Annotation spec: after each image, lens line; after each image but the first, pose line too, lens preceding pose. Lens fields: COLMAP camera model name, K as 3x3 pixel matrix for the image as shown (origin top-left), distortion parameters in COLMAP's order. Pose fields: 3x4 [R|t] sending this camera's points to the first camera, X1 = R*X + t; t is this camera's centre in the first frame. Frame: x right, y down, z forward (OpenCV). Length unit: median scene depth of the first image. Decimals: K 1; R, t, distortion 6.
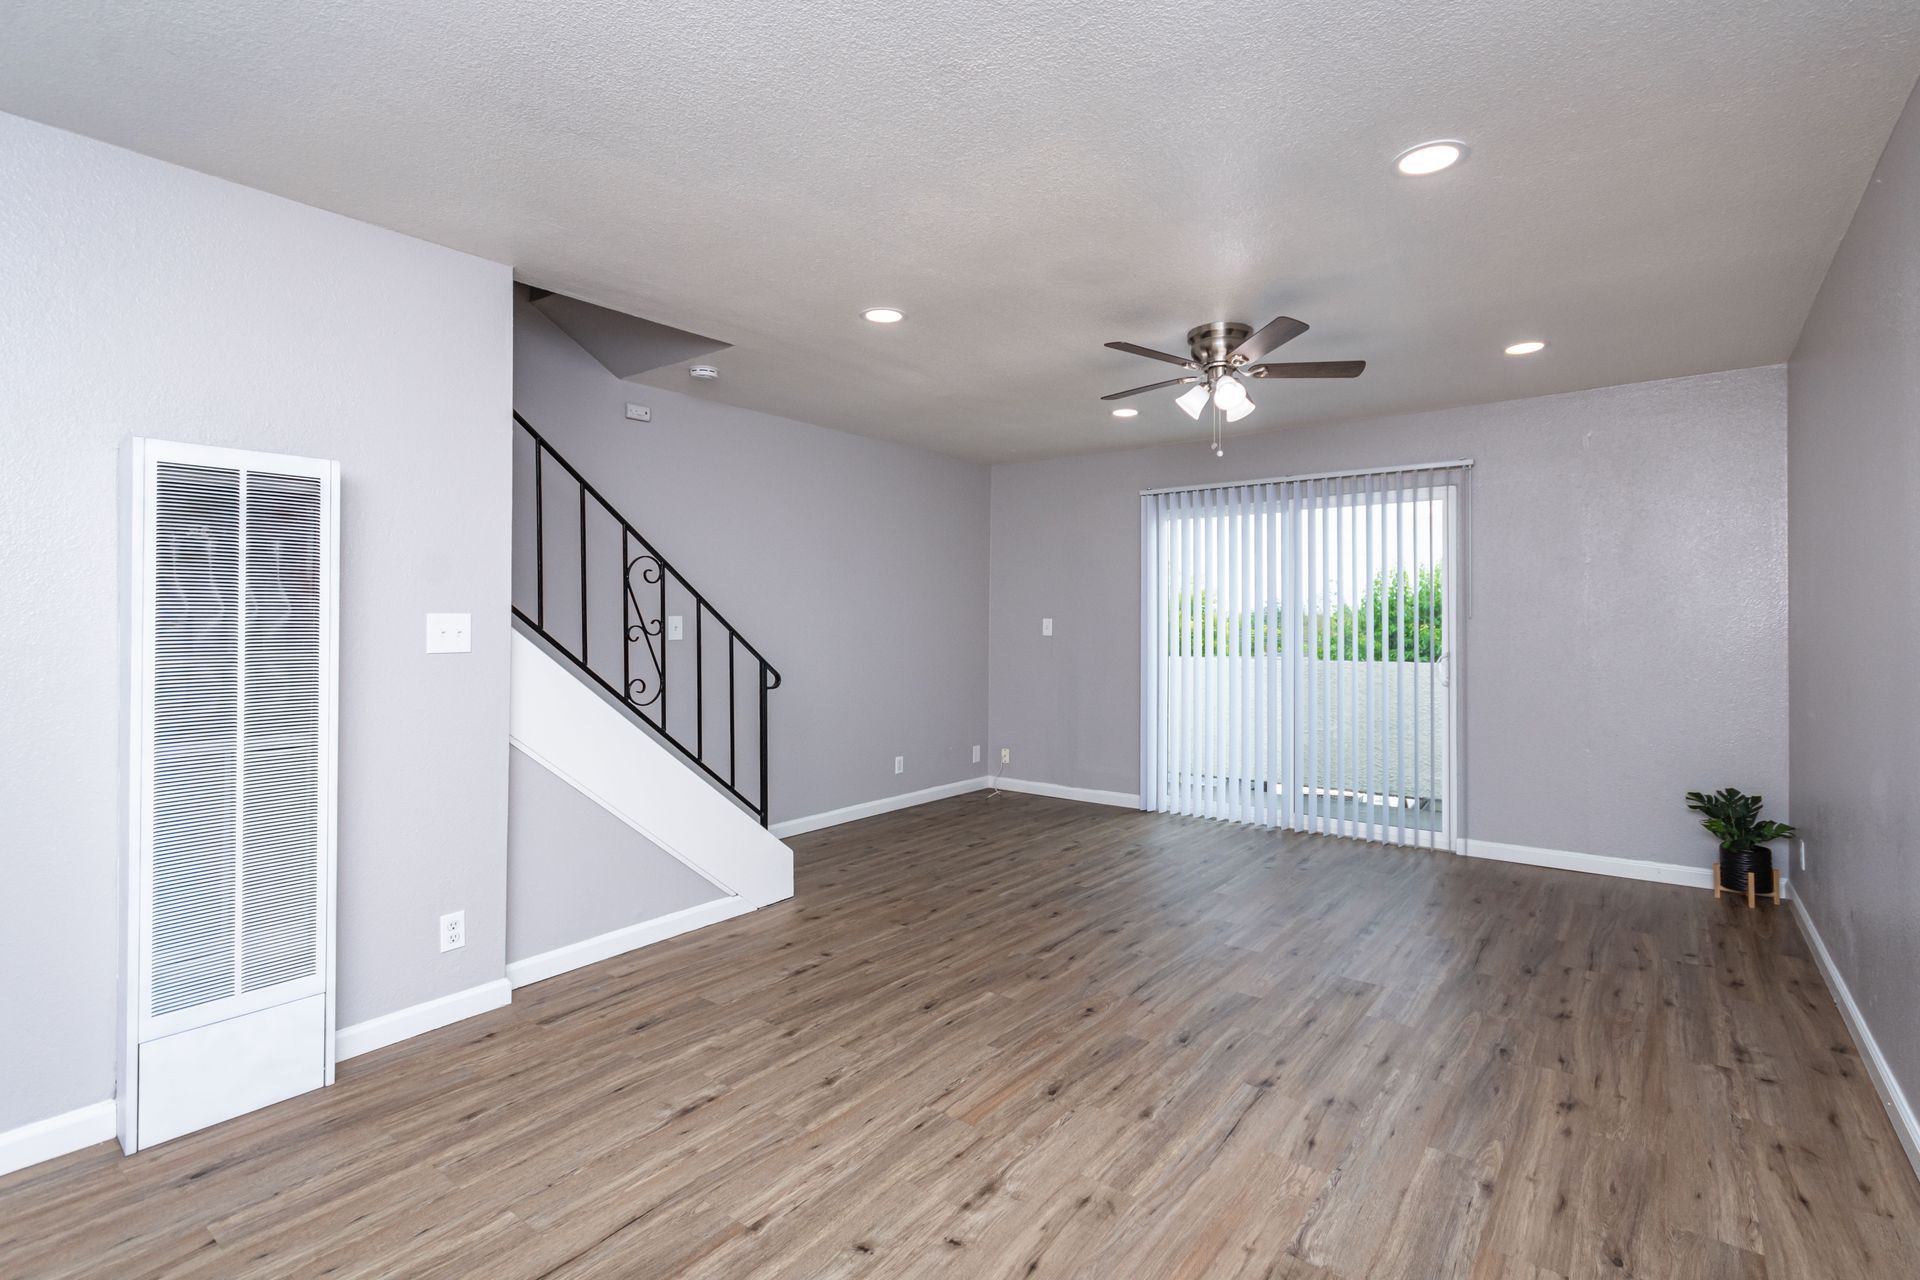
lens RADIAL K [[892.6, 0, 988.7], [0, 892.6, 614.9], [0, 0, 1]] dist [0.009212, 0.000232]
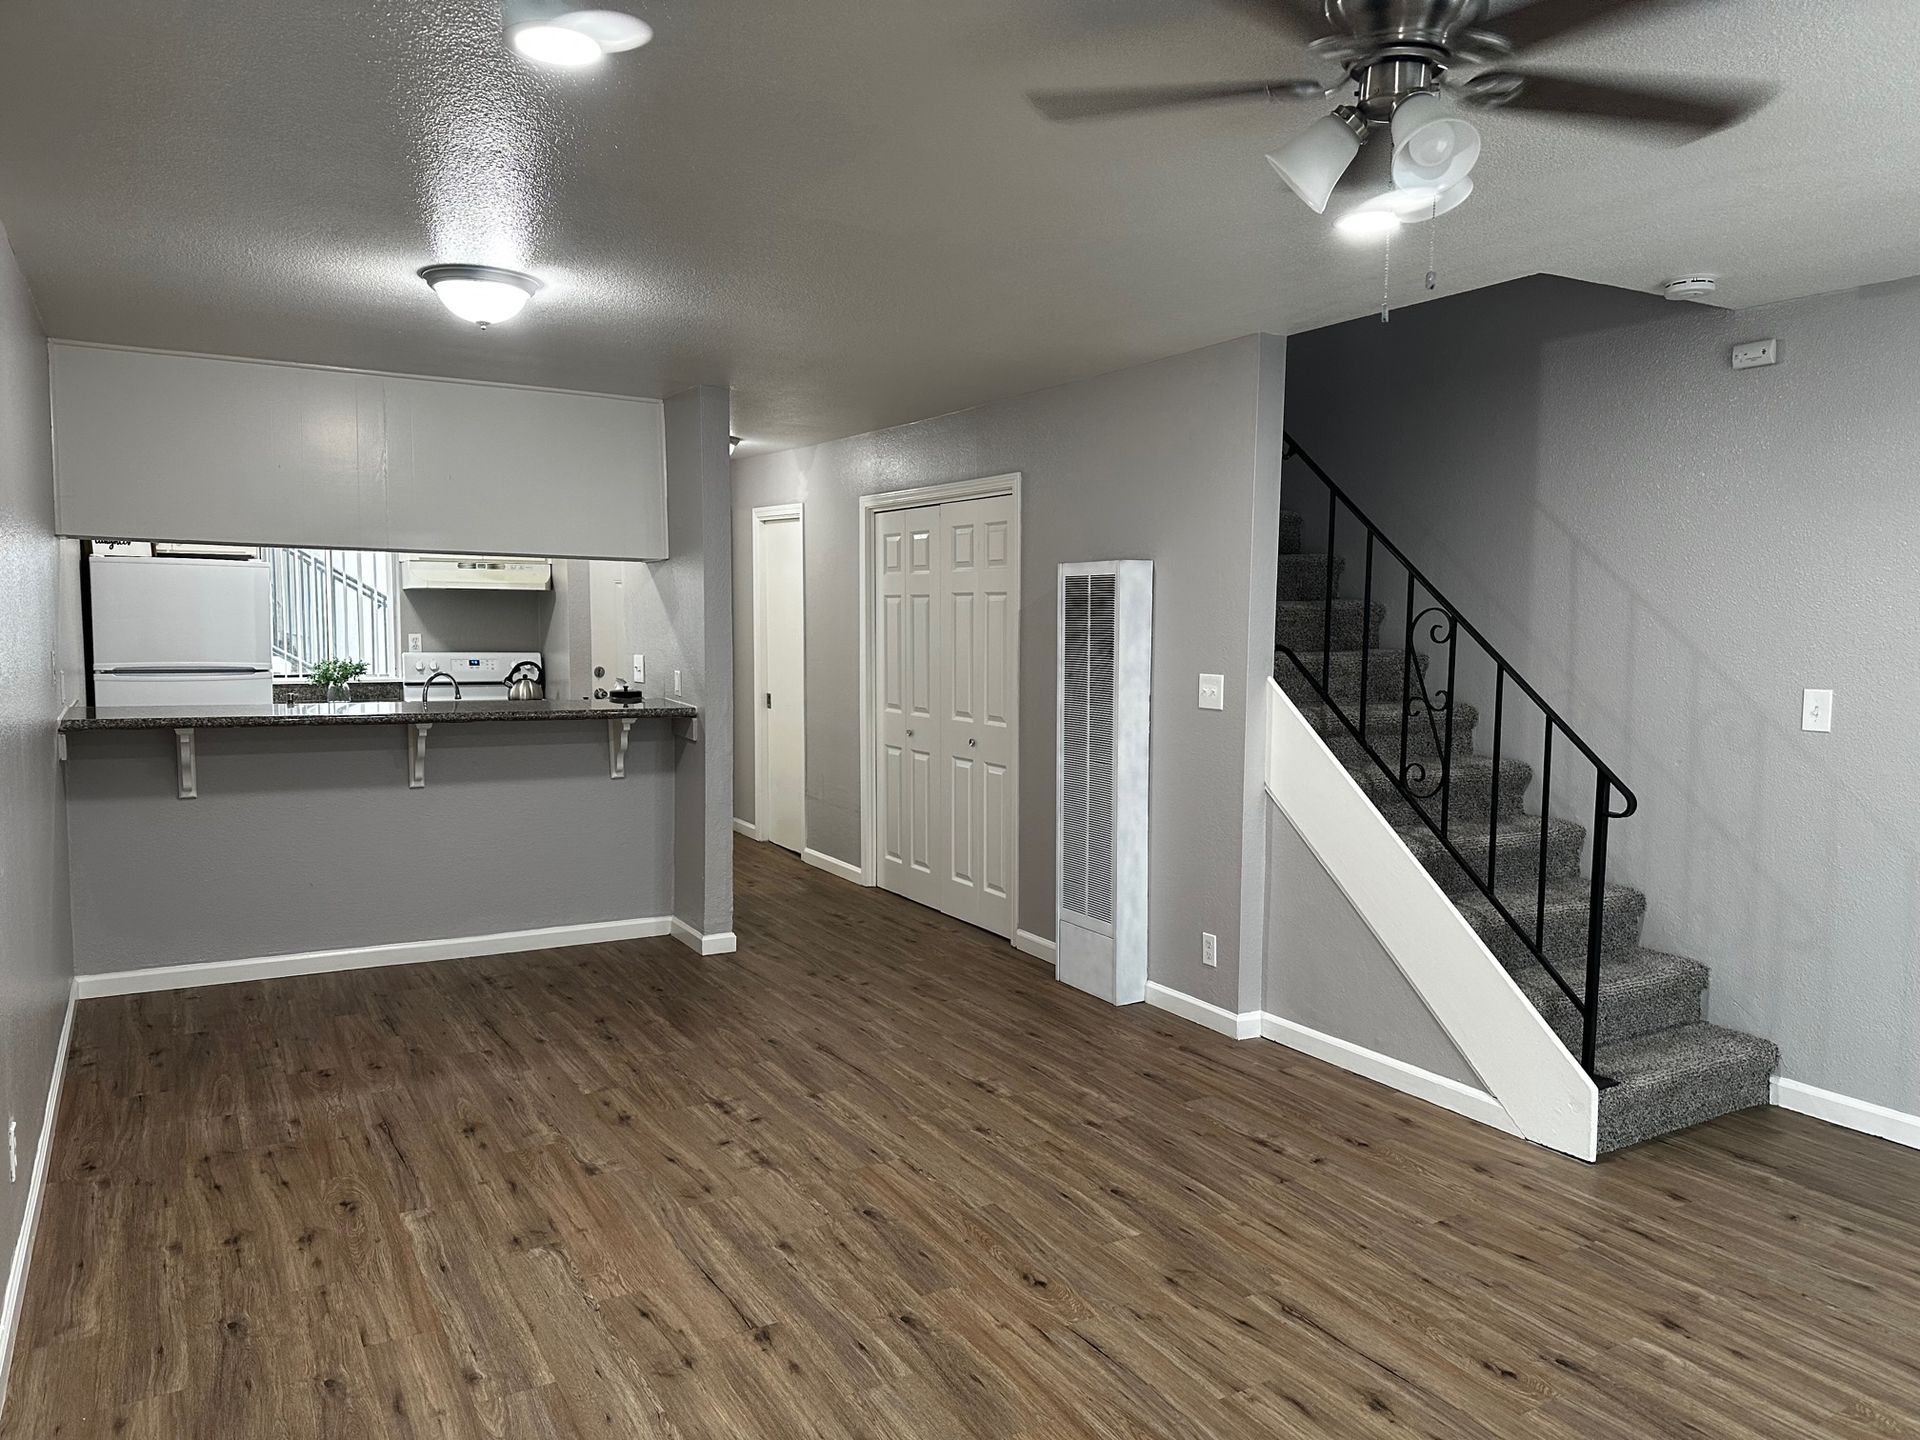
lens RADIAL K [[1330.4, 0, 978.4], [0, 1330.4, 724.3], [0, 0, 1]] dist [0.089851, -0.146814]
pose [[-0.376609, 0.075059, -0.923327, 1.099715], [-0.001628, 0.996657, 0.081684, -0.077193], [0.926371, 0.032266, -0.375227, 1.382930]]
